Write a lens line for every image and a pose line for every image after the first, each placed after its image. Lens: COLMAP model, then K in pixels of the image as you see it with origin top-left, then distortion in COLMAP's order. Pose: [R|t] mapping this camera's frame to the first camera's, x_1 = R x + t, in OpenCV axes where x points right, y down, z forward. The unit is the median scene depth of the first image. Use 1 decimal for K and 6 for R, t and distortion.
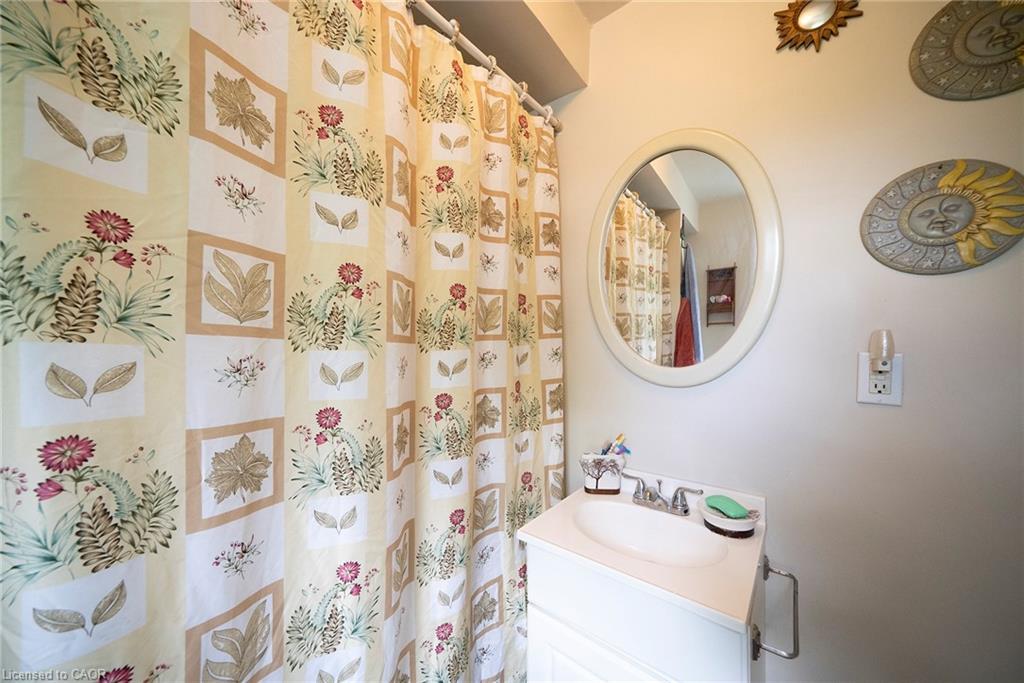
lens RADIAL K [[352.3, 0, 507.2], [0, 352.3, 342.0], [0, 0, 1]] dist [-0.002645, -0.000070]
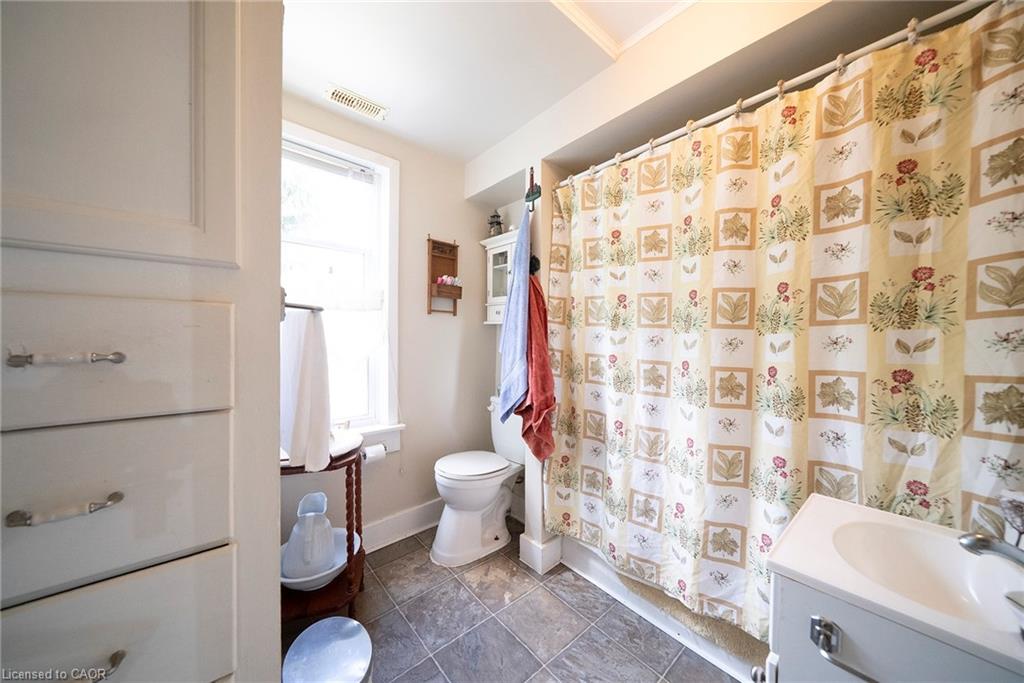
lens RADIAL K [[352.3, 0, 507.2], [0, 352.3, 342.0], [0, 0, 1]] dist [-0.002645, -0.000070]
pose [[-0.168285, 0.001064, -0.985738, 1.303177], [-0.008342, 0.999962, 0.002504, 0.058987], [0.985703, 0.008644, -0.168270, 0.227361]]
